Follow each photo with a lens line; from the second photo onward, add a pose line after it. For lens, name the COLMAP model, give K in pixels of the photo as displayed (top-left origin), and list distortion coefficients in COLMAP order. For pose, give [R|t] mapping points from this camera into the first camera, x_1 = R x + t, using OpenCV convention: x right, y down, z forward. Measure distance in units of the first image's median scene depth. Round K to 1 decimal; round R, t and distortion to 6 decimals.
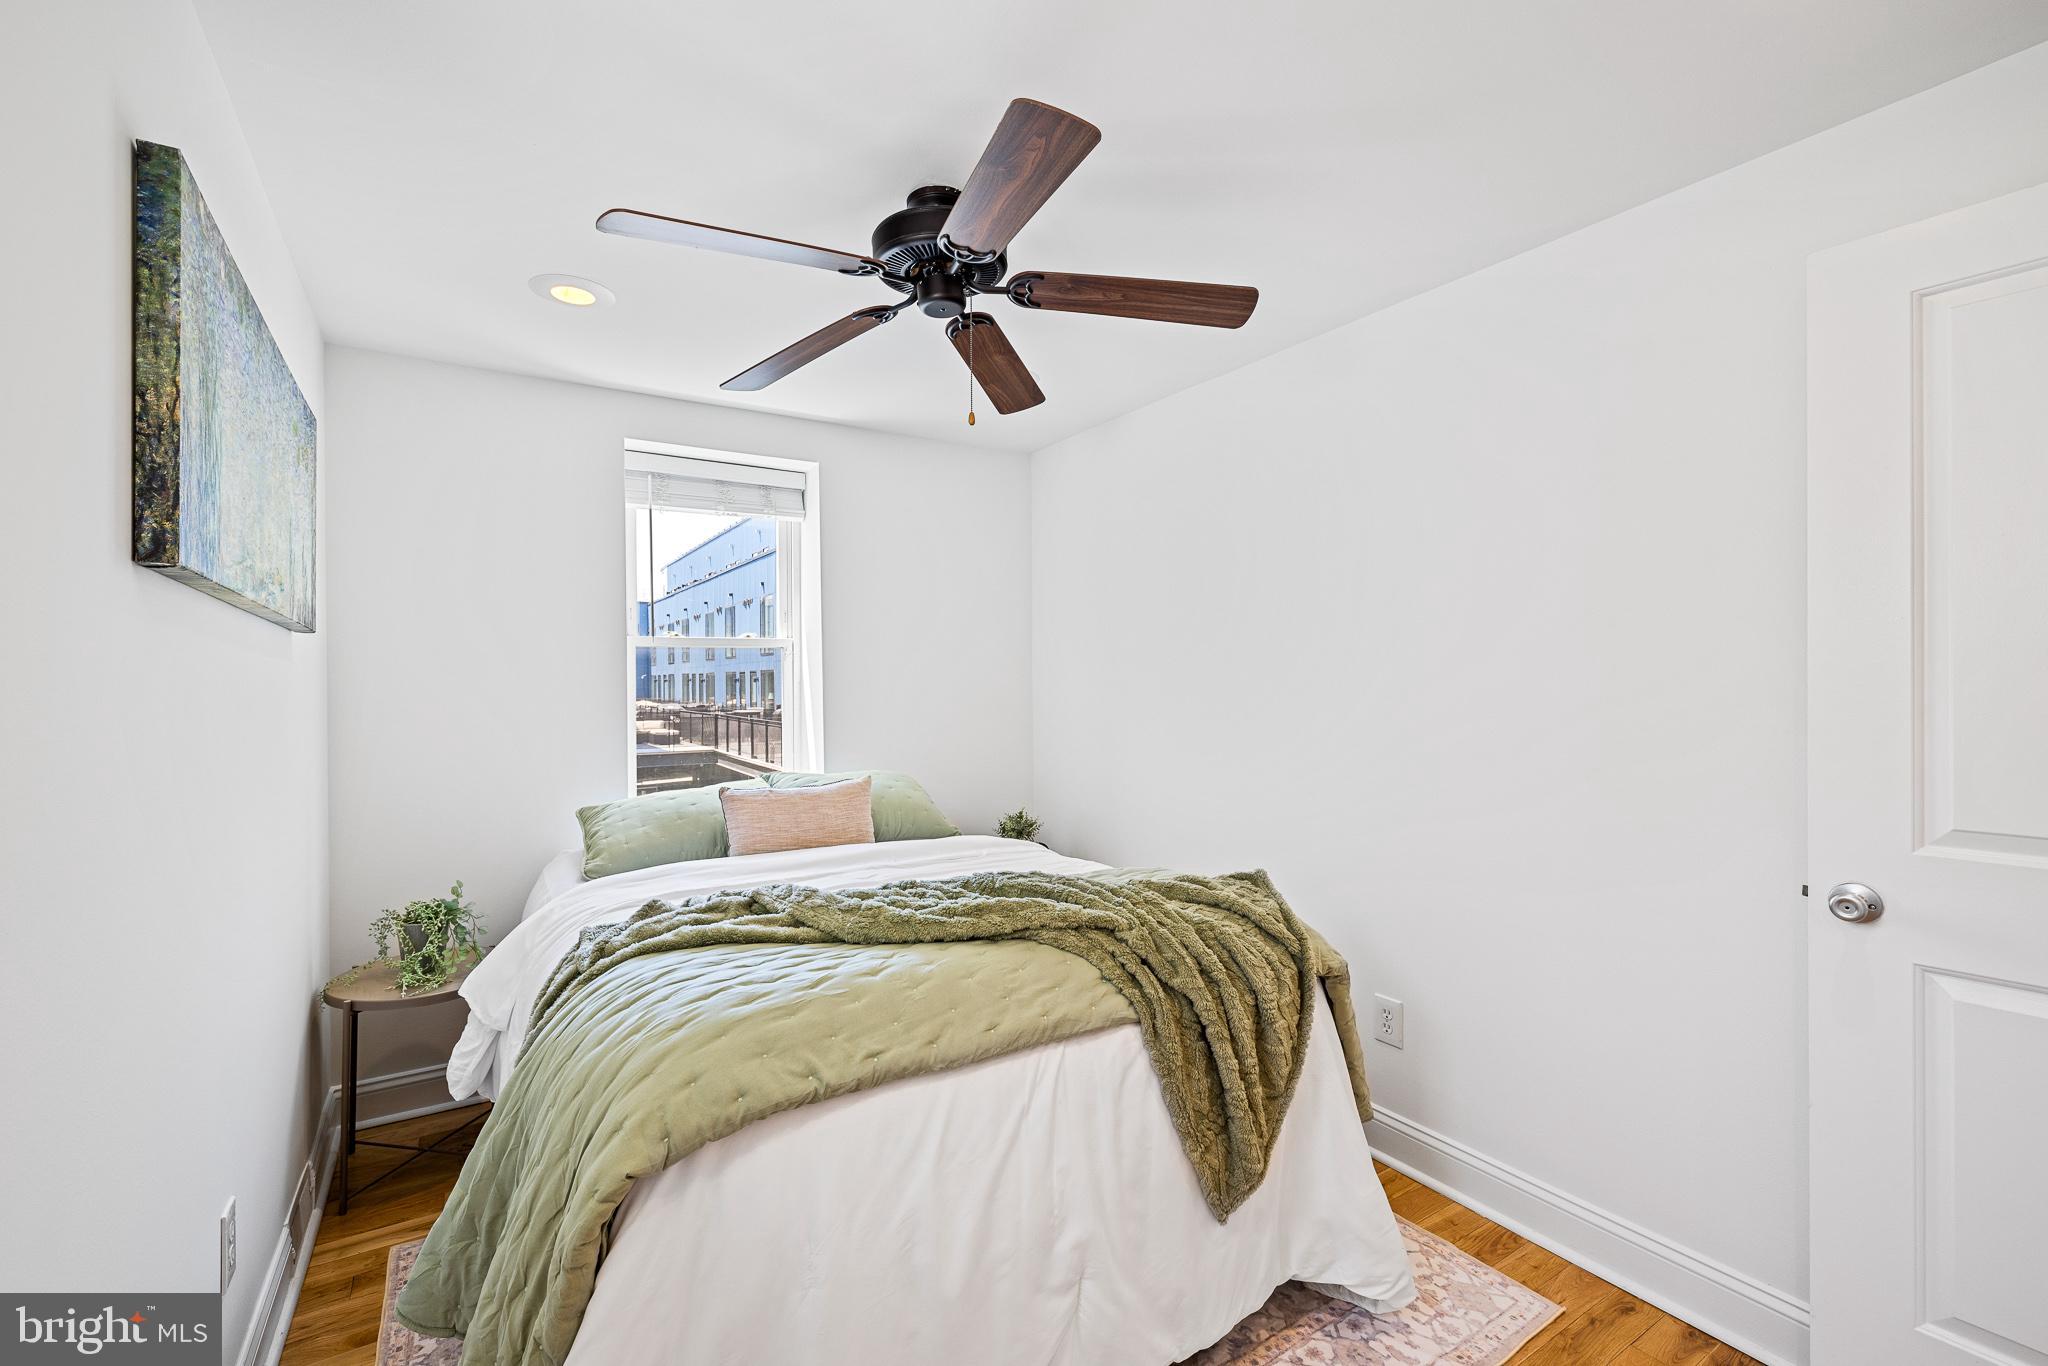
lens RADIAL K [[883.0, 0, 1029.2], [0, 883.0, 678.4], [0, 0, 1]] dist [-0.004082, 0.000170]
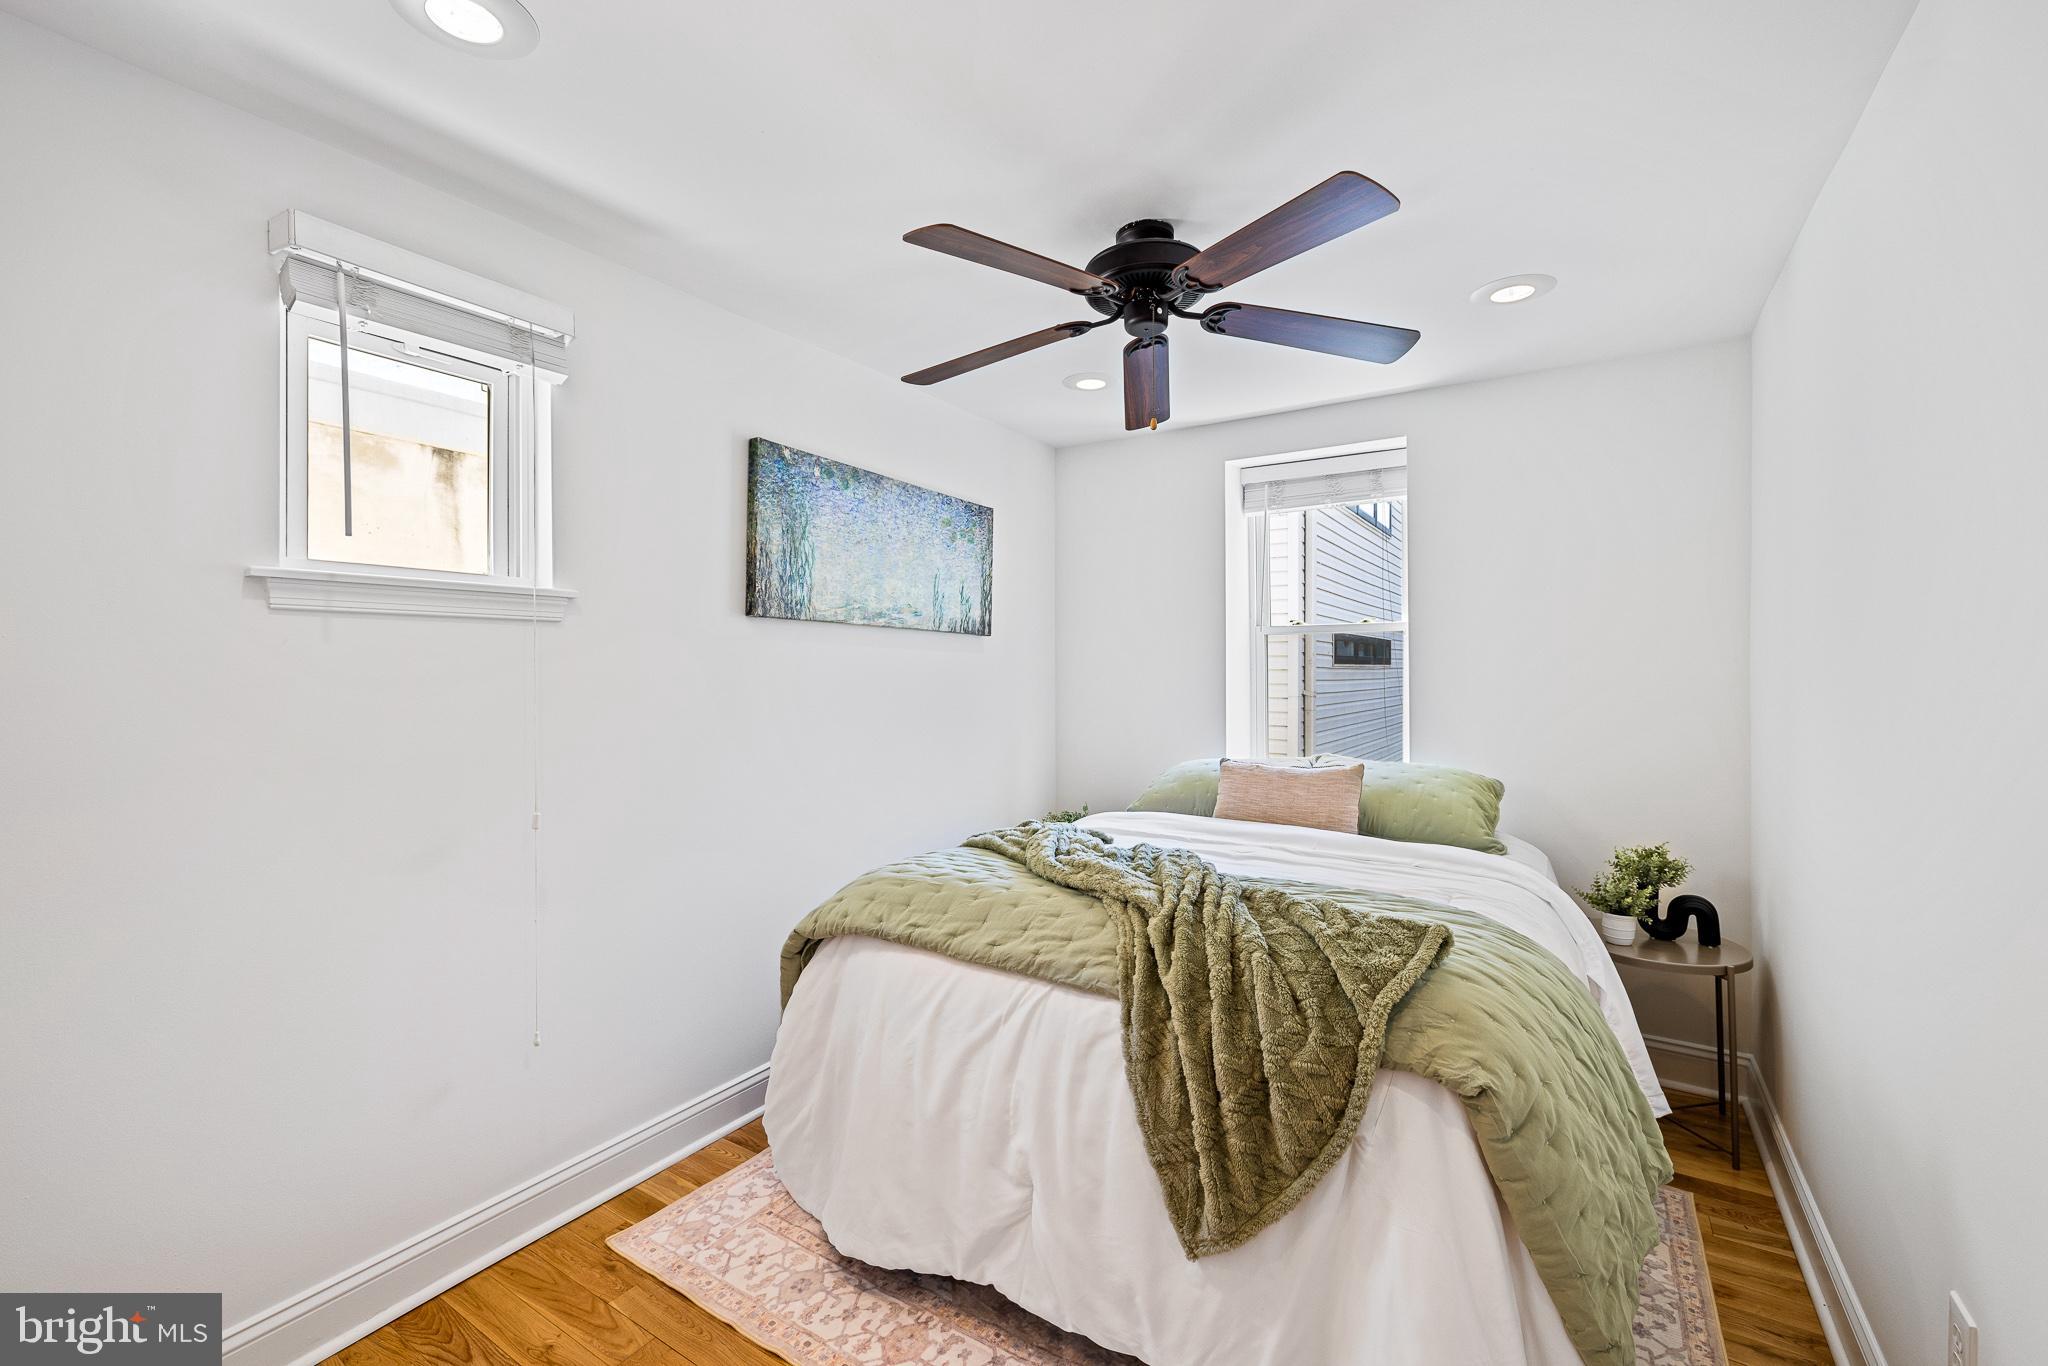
lens RADIAL K [[920.7, 0, 1028.7], [0, 920.7, 677.5], [0, 0, 1]] dist [0.000998, -0.000962]
pose [[0.381118, 0.014022, -0.924420, 1.001577], [0.002177, 0.999869, 0.016064, -0.001796], [0.924524, -0.008135, 0.381037, 0.470284]]
